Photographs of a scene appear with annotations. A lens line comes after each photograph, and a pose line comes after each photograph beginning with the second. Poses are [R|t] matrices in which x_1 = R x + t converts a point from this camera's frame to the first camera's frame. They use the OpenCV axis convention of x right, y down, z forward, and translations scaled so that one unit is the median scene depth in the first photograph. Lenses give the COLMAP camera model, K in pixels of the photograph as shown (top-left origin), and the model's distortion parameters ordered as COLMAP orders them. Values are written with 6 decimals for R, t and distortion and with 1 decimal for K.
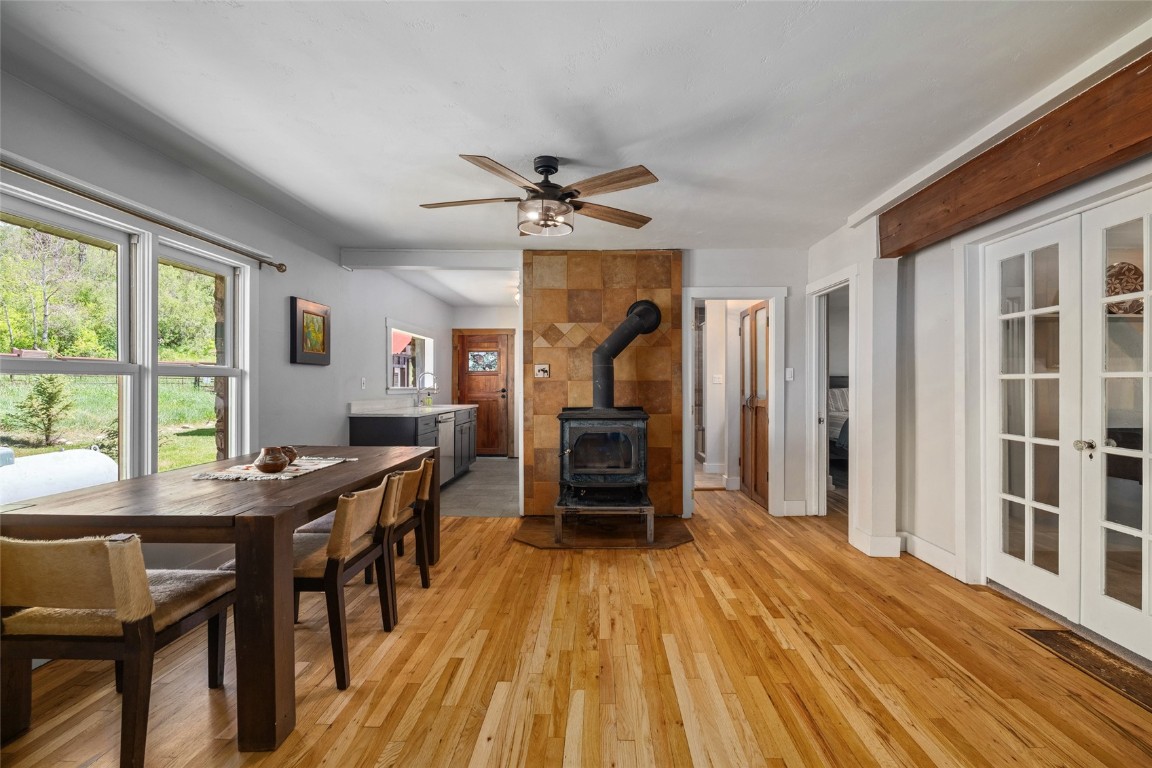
lens RADIAL K [[524.4, 0, 591.4], [0, 524.4, 380.9], [0, 0, 1]] dist [-0.012259, 0.001113]
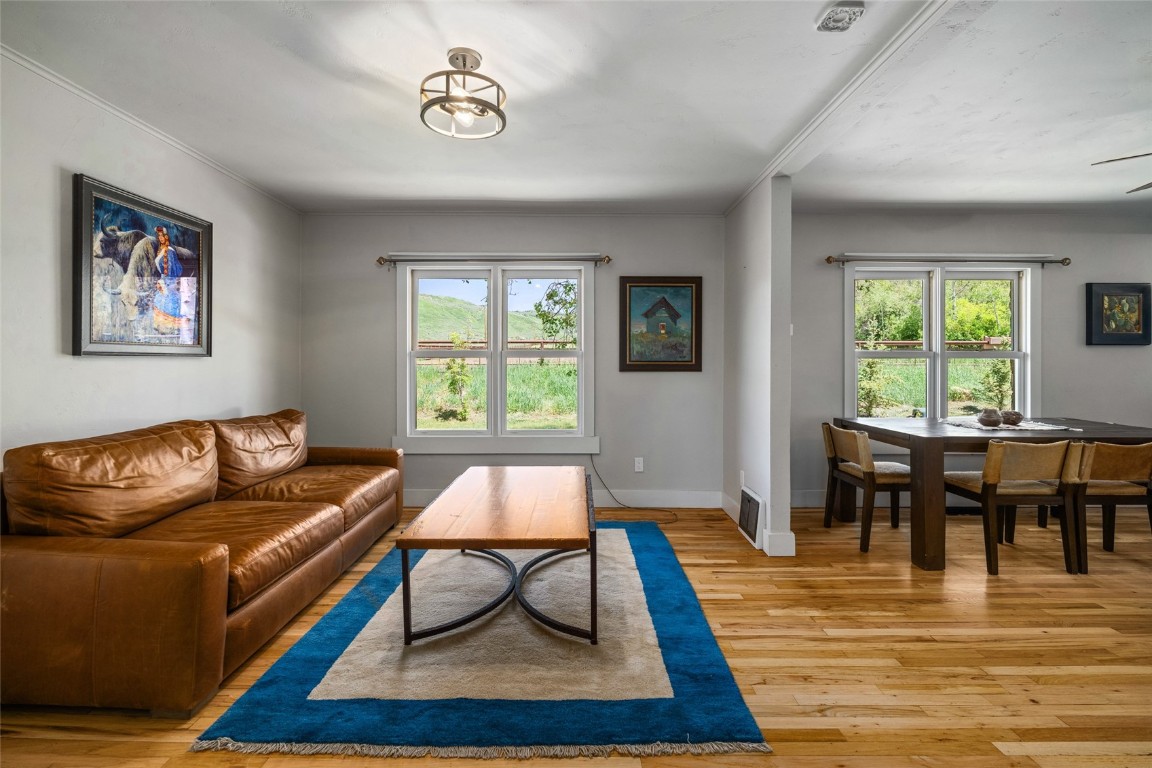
lens RADIAL K [[524.4, 0, 564.7], [0, 524.4, 366.0], [0, 0, 1]] dist [-0.012259, 0.001113]
pose [[0.004187, 0.000273, -0.999991, 0.441391], [0.006509, 0.999979, 0.000300, 0.002339], [0.999970, -0.006510, 0.004185, -0.084290]]
